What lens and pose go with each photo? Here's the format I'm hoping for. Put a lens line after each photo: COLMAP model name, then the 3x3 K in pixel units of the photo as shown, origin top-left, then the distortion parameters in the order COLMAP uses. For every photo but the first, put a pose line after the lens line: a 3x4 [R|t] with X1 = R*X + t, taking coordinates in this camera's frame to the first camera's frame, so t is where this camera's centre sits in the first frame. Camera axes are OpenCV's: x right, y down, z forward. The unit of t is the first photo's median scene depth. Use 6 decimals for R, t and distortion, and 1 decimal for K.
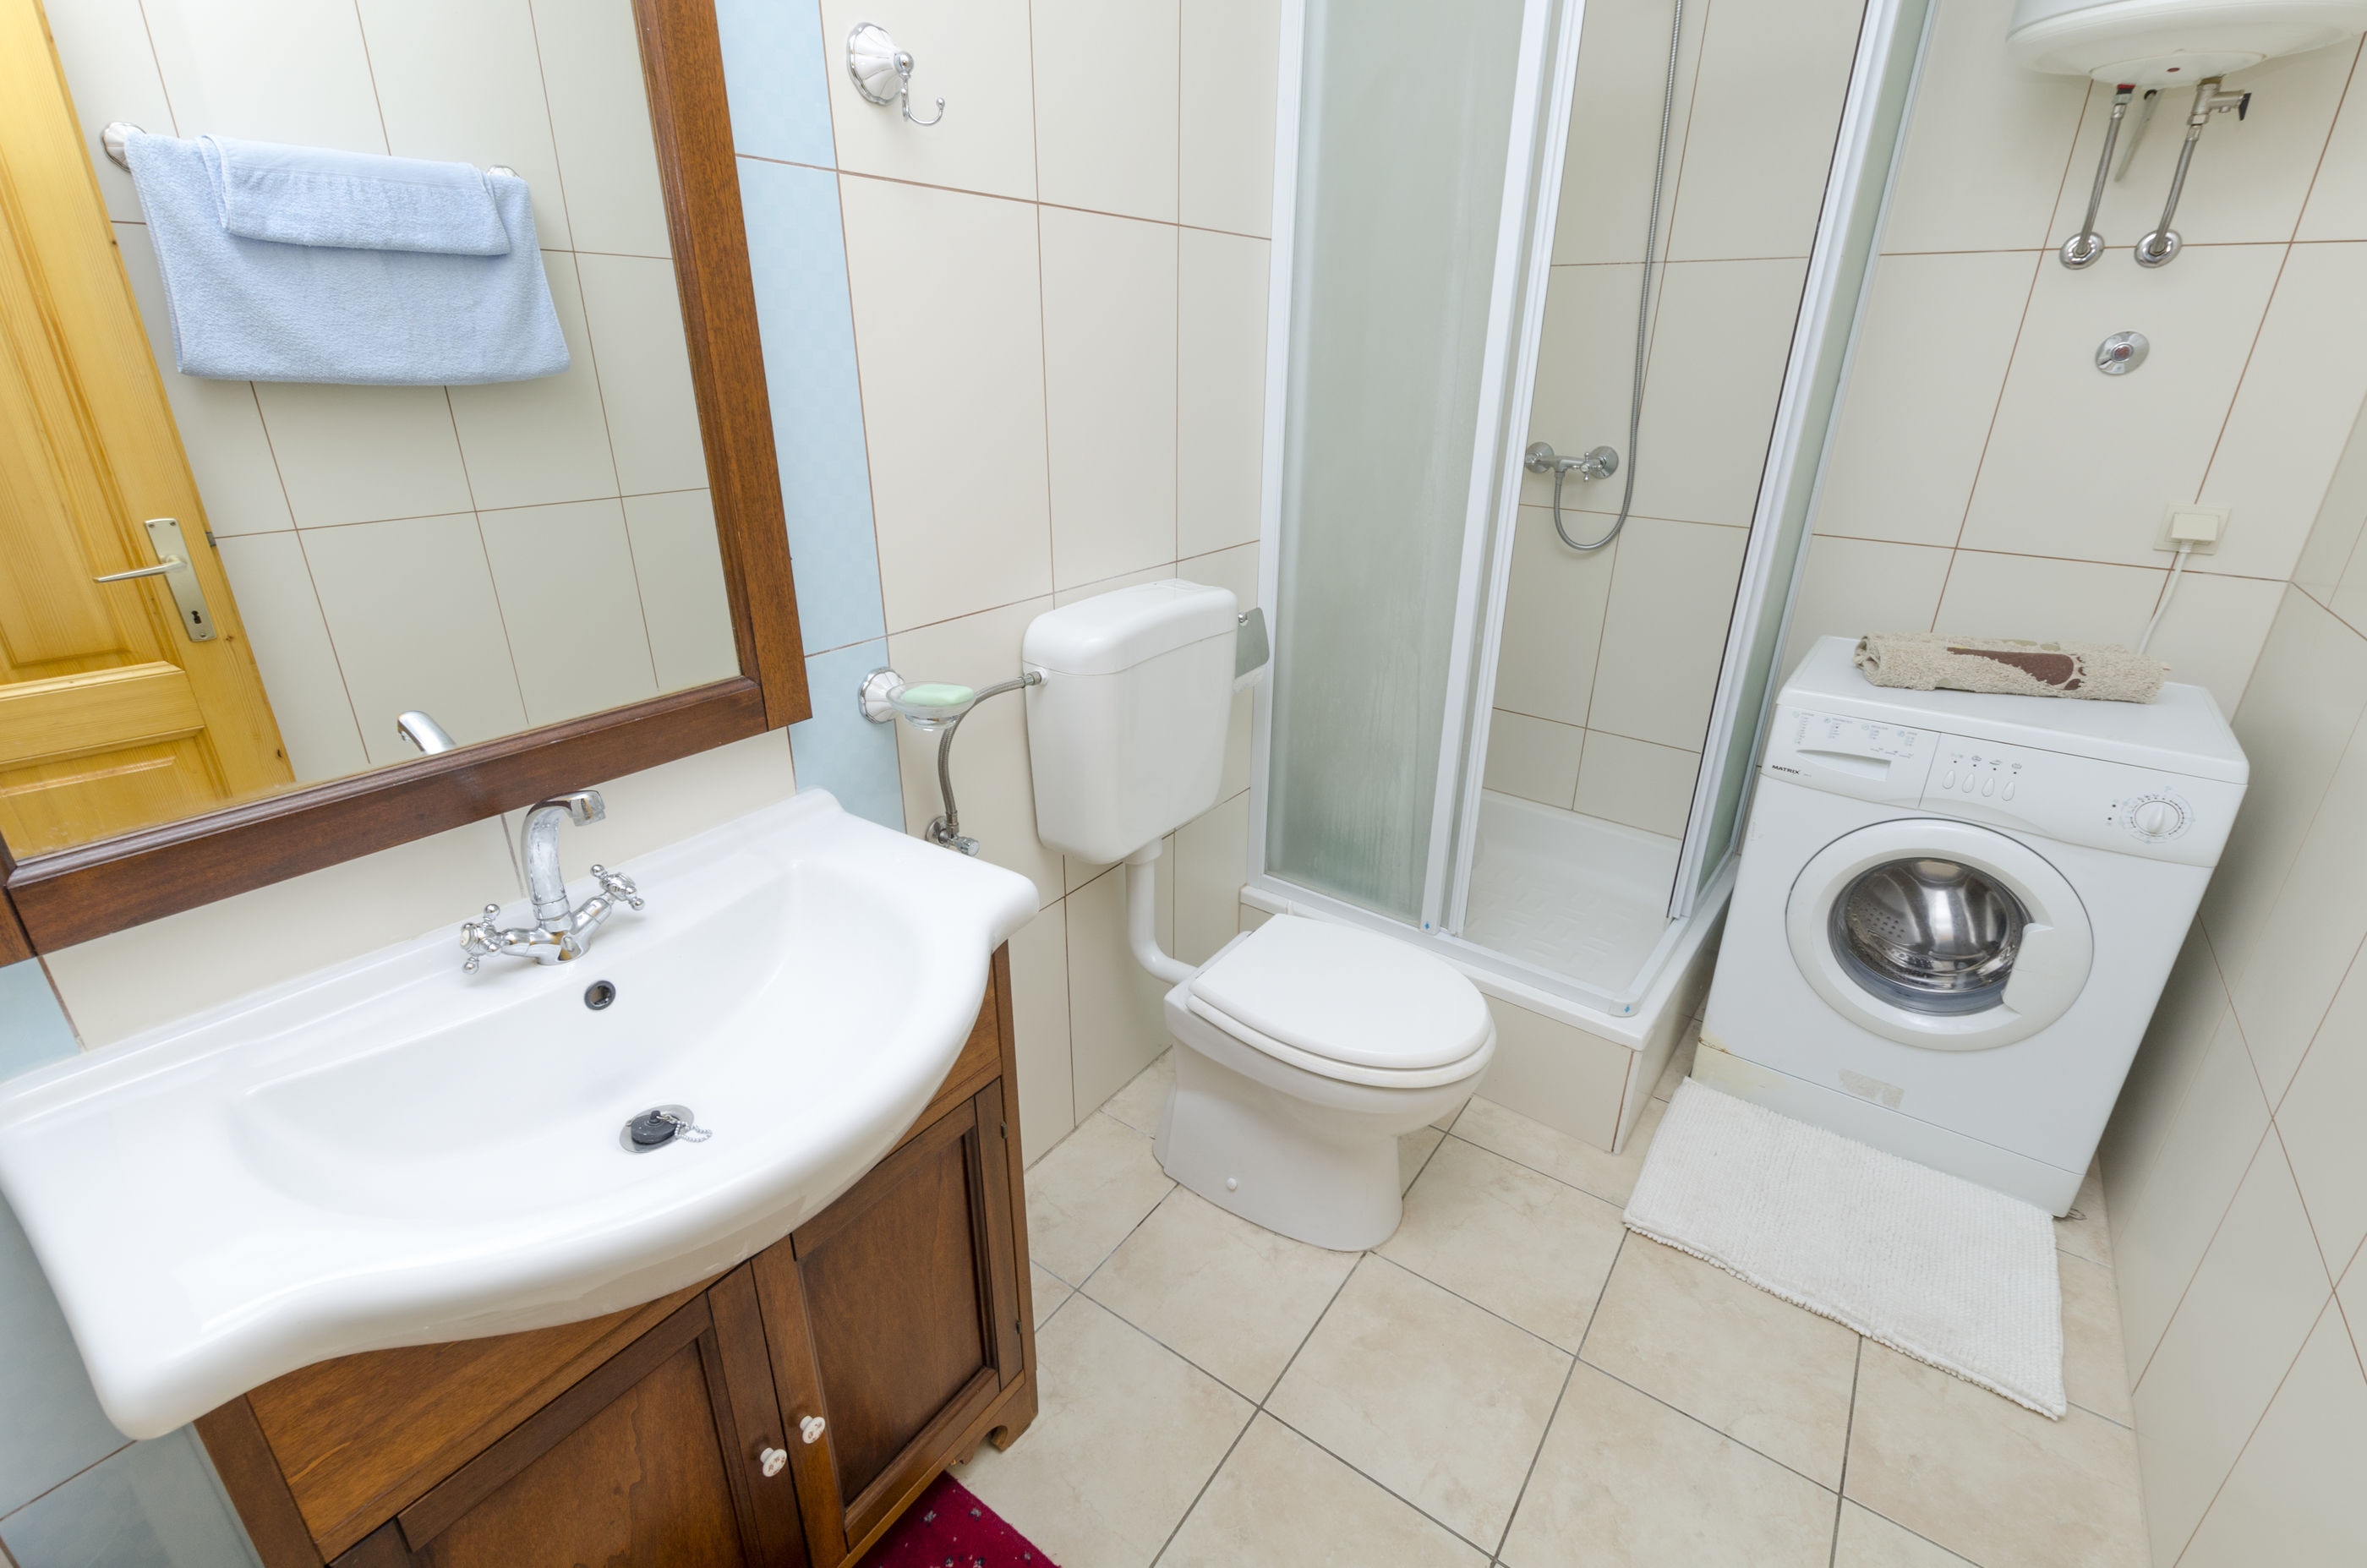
lens RADIAL K [[1047.5, 0, 1174.4], [0, 1047.5, 808.6], [0, 0, 1]] dist [0.012865, -0.006564]
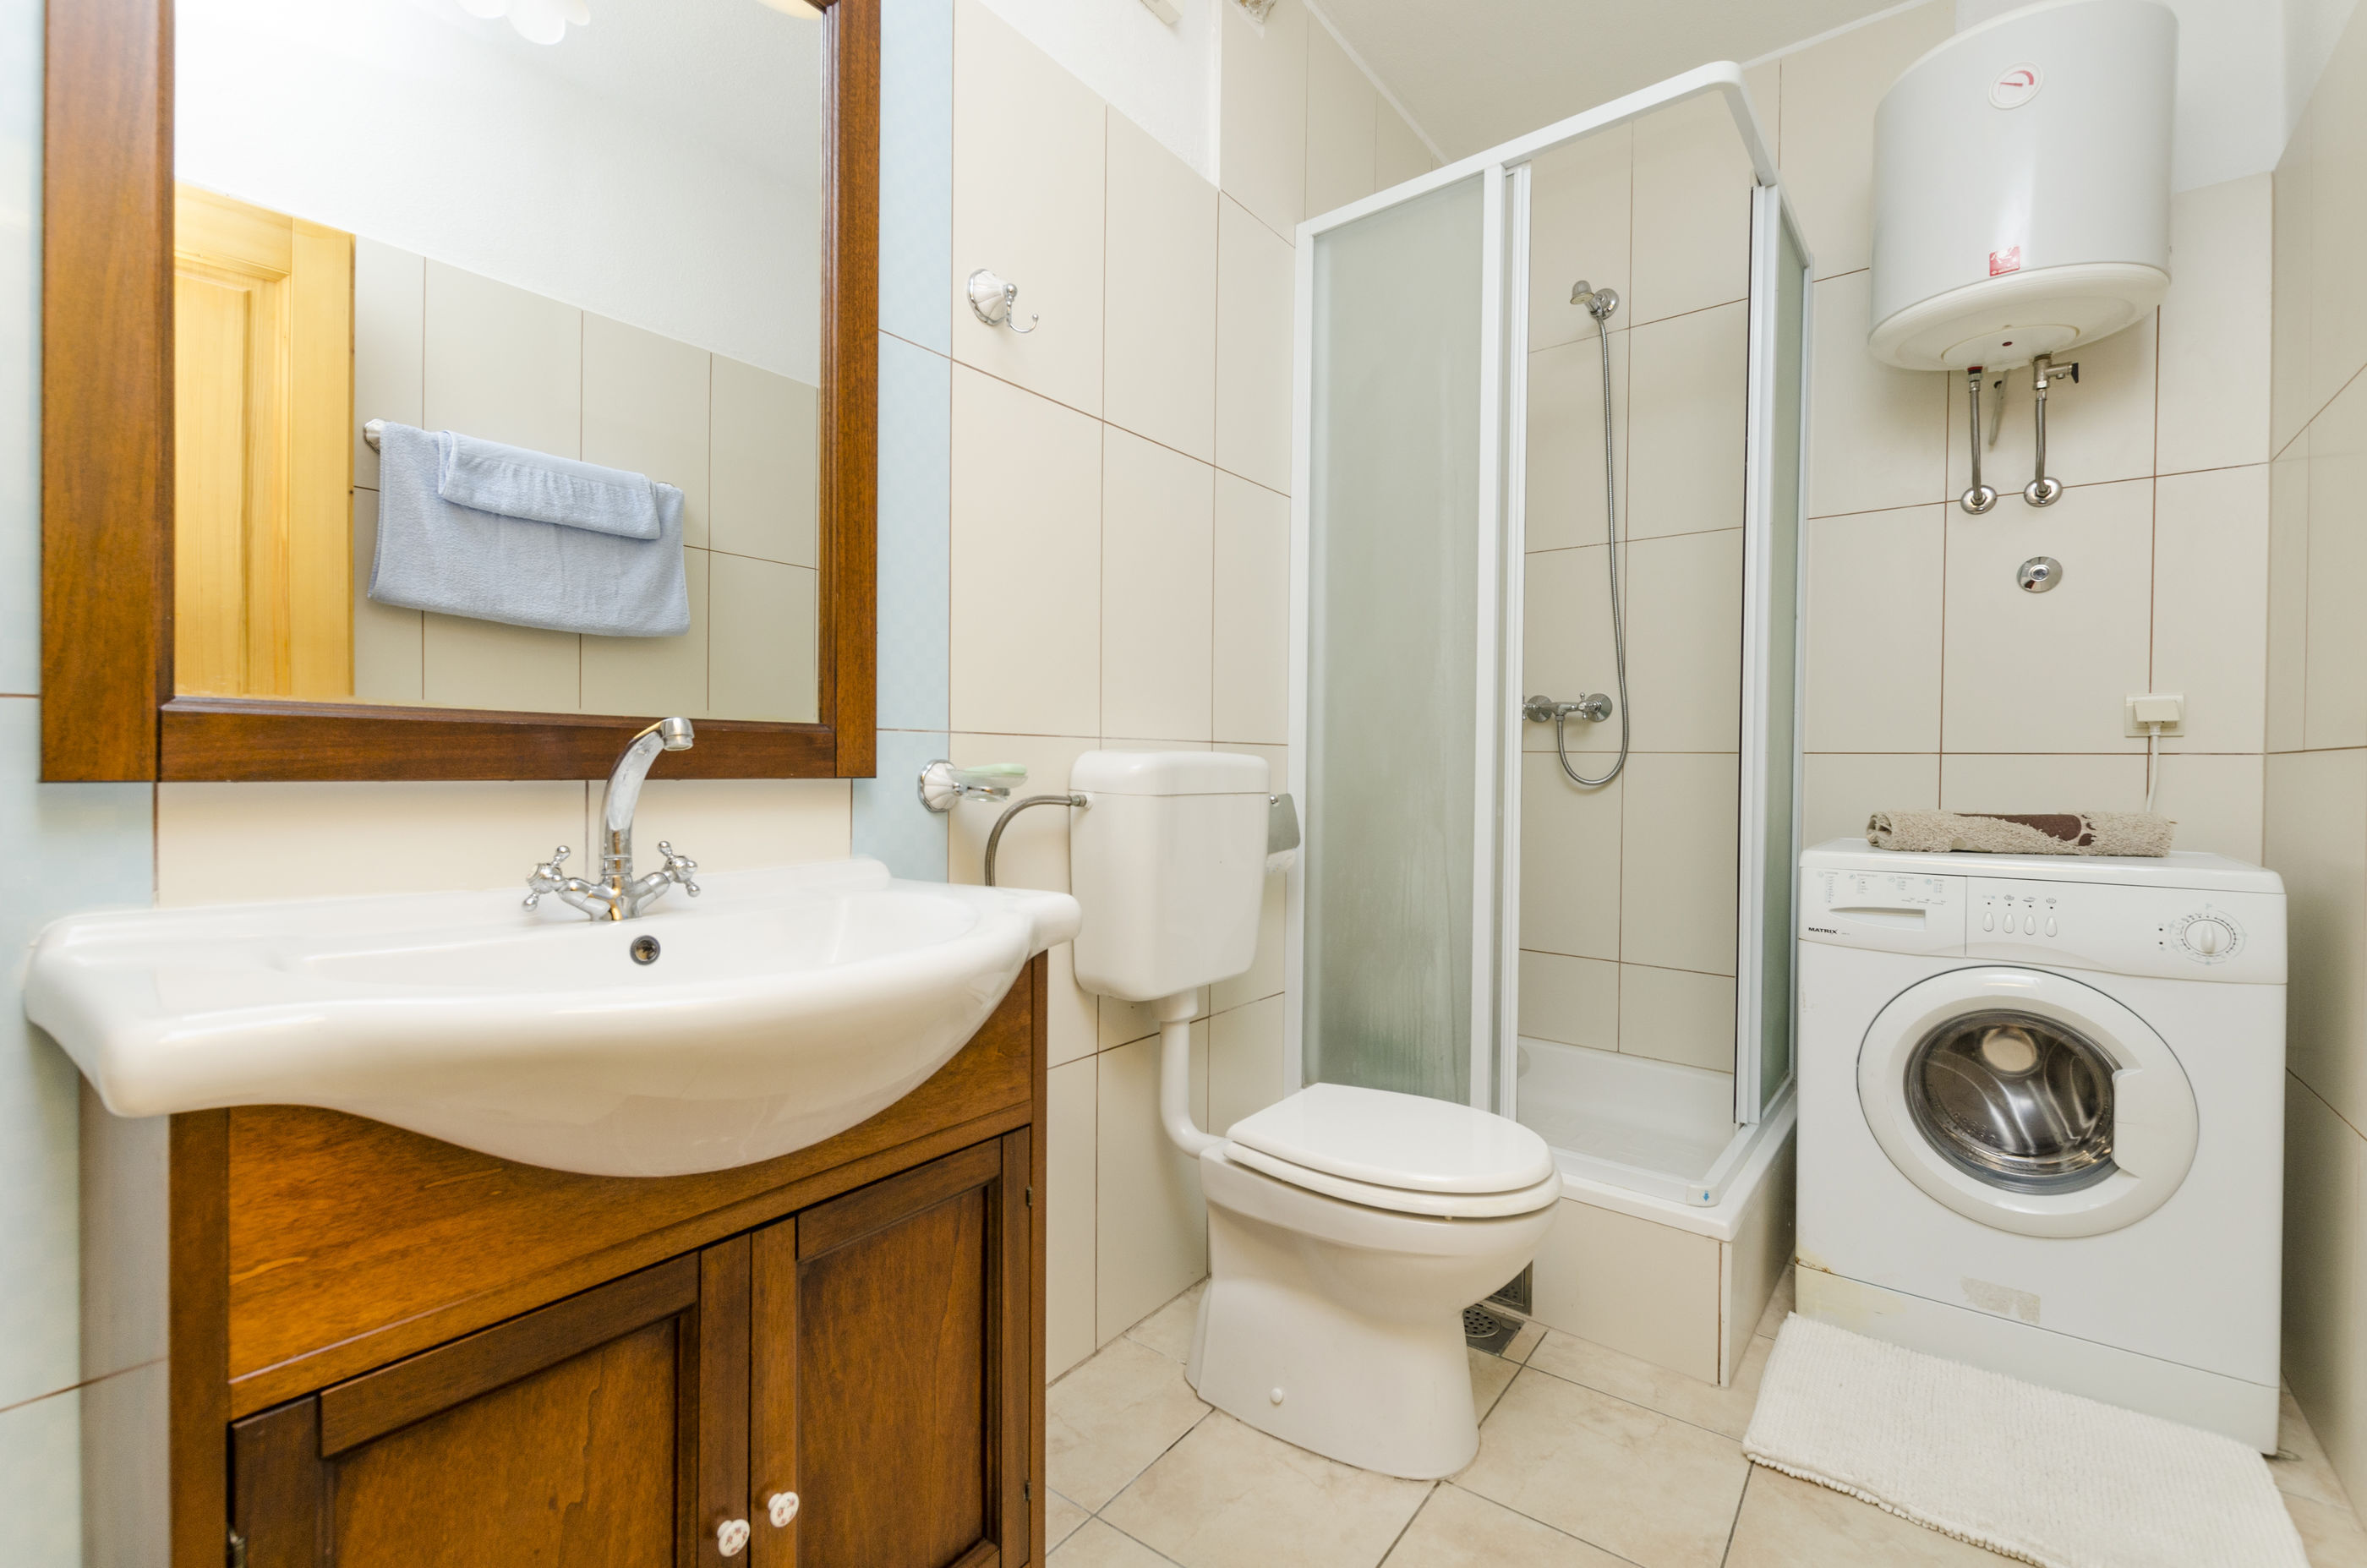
lens RADIAL K [[1047.5, 0, 1174.0], [0, 1047.5, 826.0], [0, 0, 1]] dist [0.012865, -0.006564]
pose [[0.999679, 0.003110, -0.025143, -0.010386], [-0.012279, 0.927543, -0.373514, 0.267131], [0.022160, 0.373703, 0.927284, 0.022101]]
